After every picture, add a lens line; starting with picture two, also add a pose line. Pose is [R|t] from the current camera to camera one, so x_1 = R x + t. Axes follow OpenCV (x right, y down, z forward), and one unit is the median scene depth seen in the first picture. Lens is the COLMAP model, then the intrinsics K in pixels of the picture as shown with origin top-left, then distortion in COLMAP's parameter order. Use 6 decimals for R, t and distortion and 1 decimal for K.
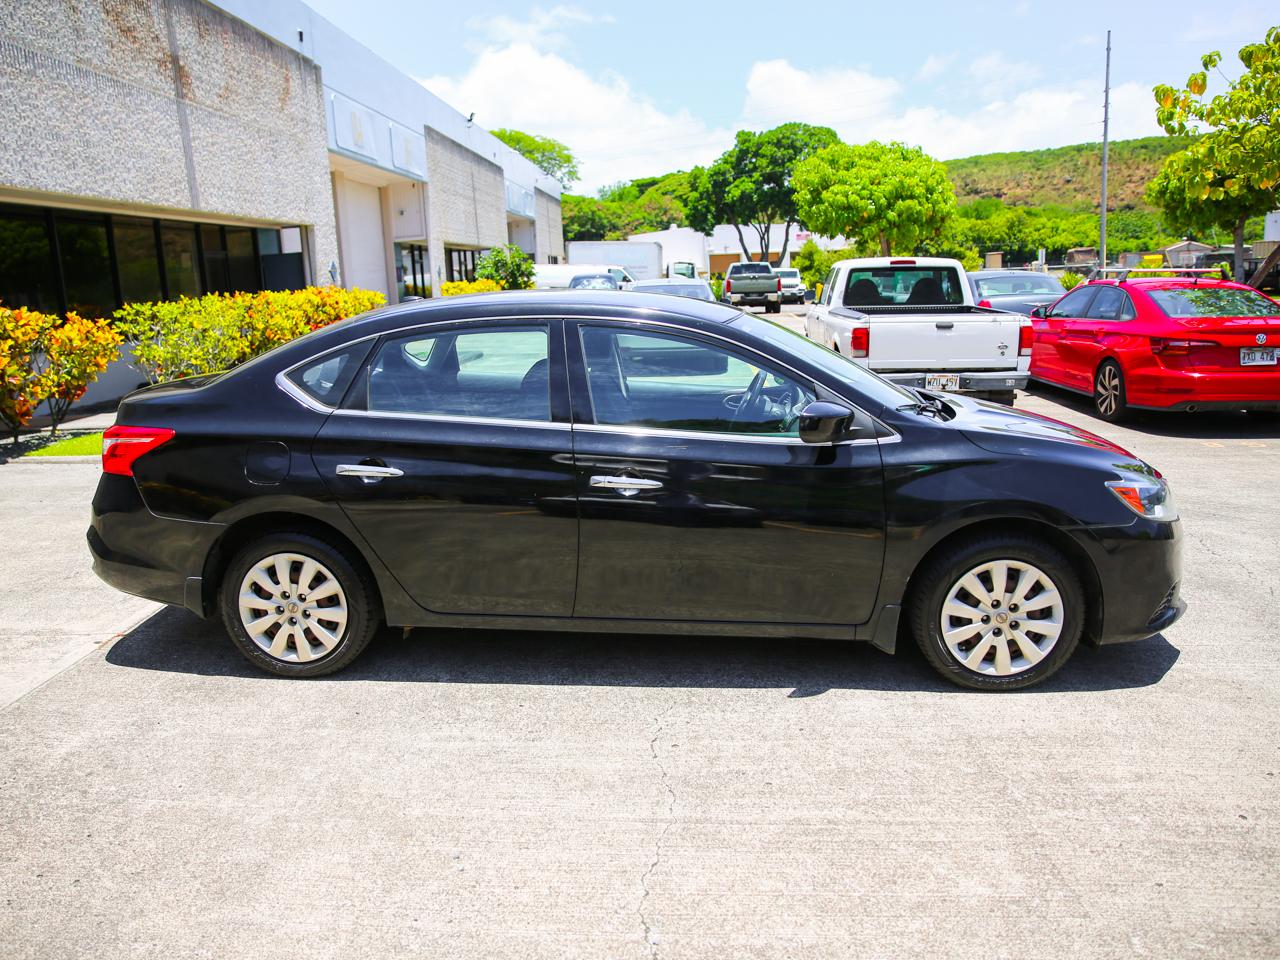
lens RADIAL K [[998.1, 0, 640.0], [0, 998.1, 480.0], [0, 0, 1]] dist [-0.115803, 0.089431]
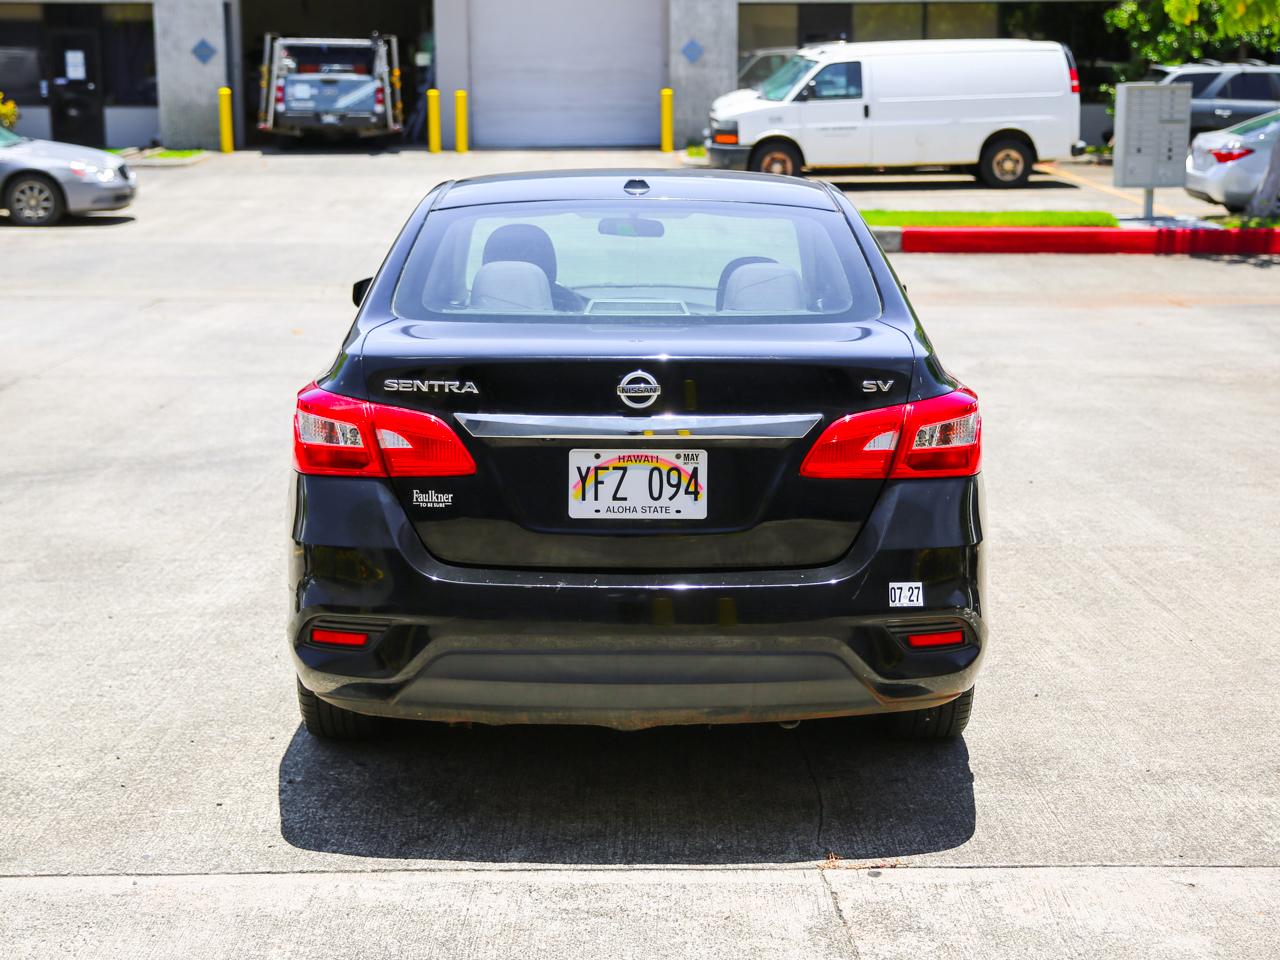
lens RADIAL K [[1988.5, 0, 640.0], [0, 1988.5, 480.0], [0, 0, 1]] dist [0.029483, 0.074869]
pose [[-0.069850, -0.146399, 0.986756, -1.735864], [0.205829, 0.965772, 0.157856, -0.234889], [-0.976092, 0.214129, -0.037326, 1.280389]]
